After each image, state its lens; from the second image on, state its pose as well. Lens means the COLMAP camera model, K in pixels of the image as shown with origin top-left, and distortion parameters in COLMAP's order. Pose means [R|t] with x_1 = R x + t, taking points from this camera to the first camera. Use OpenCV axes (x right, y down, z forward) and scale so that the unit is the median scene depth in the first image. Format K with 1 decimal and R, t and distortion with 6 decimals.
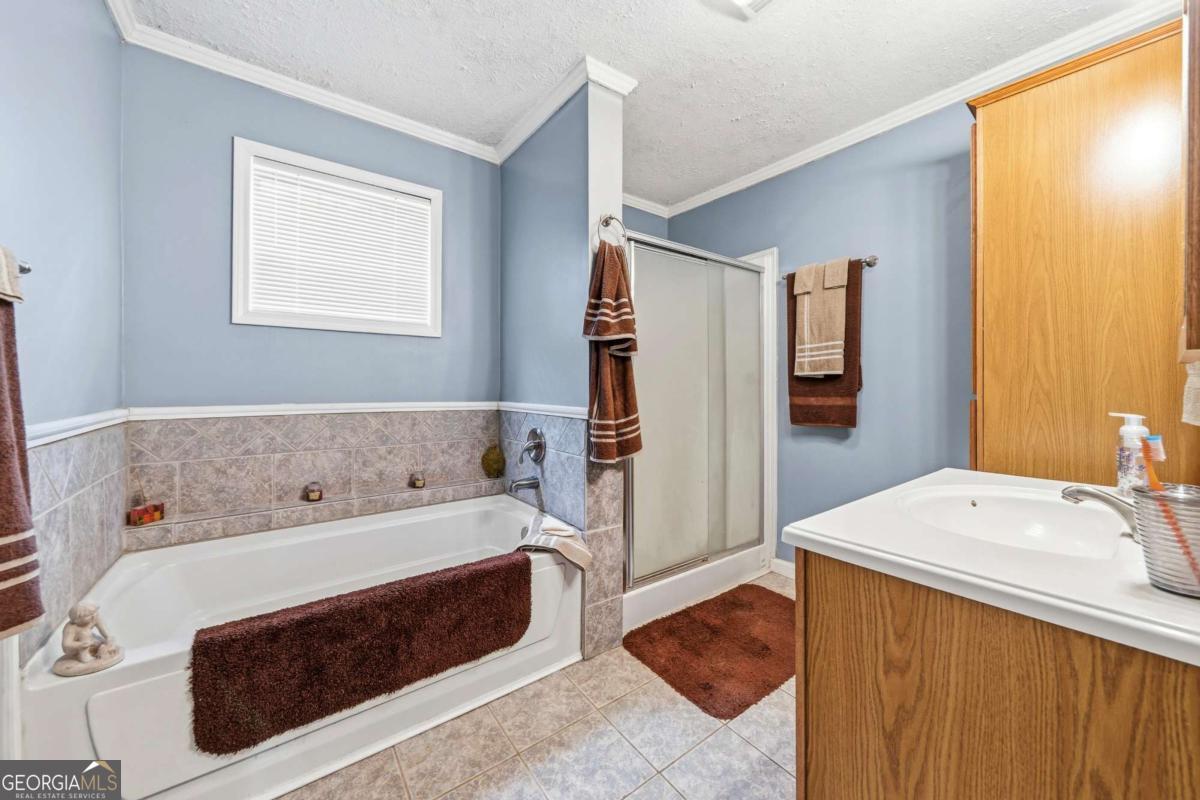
lens RADIAL K [[436.1, 0, 597.0], [0, 436.1, 392.1], [0, 0, 1]] dist [0.001229, 0.000032]
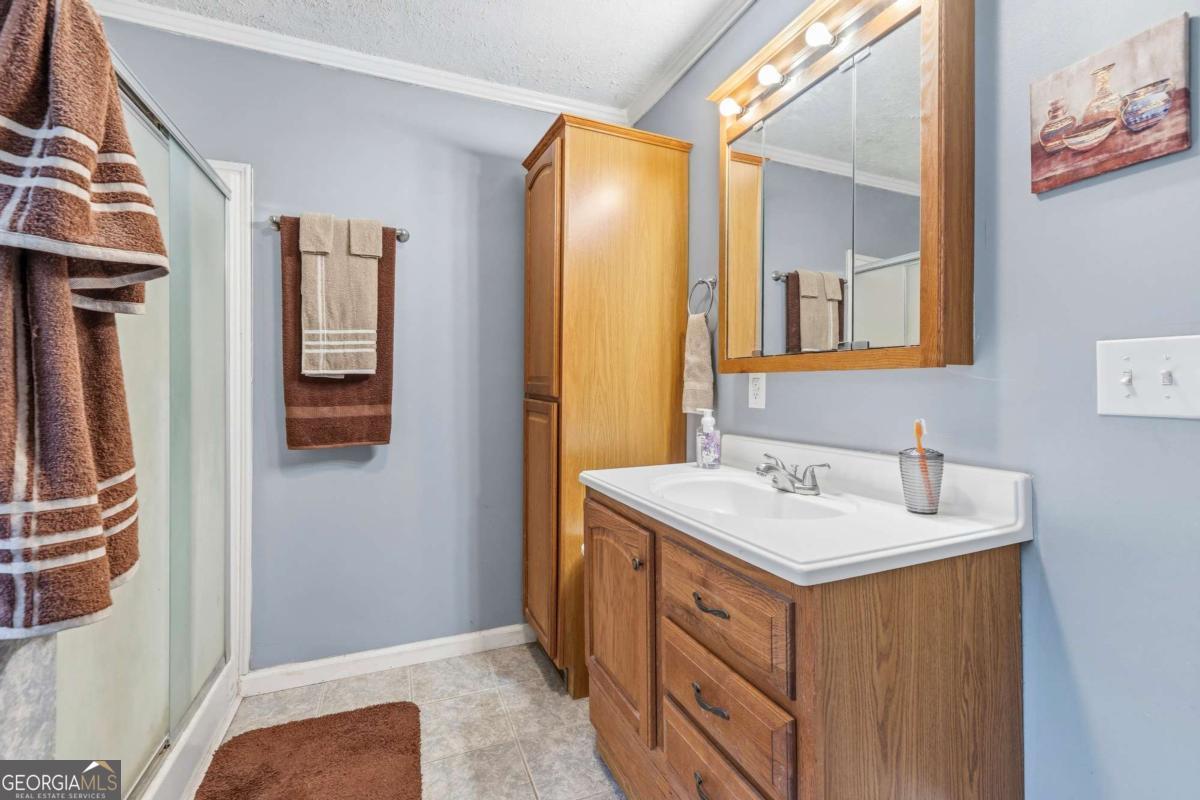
lens RADIAL K [[520.2, 0, 599.9], [0, 520.2, 388.8], [0, 0, 1]] dist [0.002466, 0.000249]
pose [[0.243052, -0.002937, 0.970009, -0.209533], [0.016758, 0.999859, -0.001172, -0.008365], [-0.969868, 0.016541, 0.243067, 0.400131]]
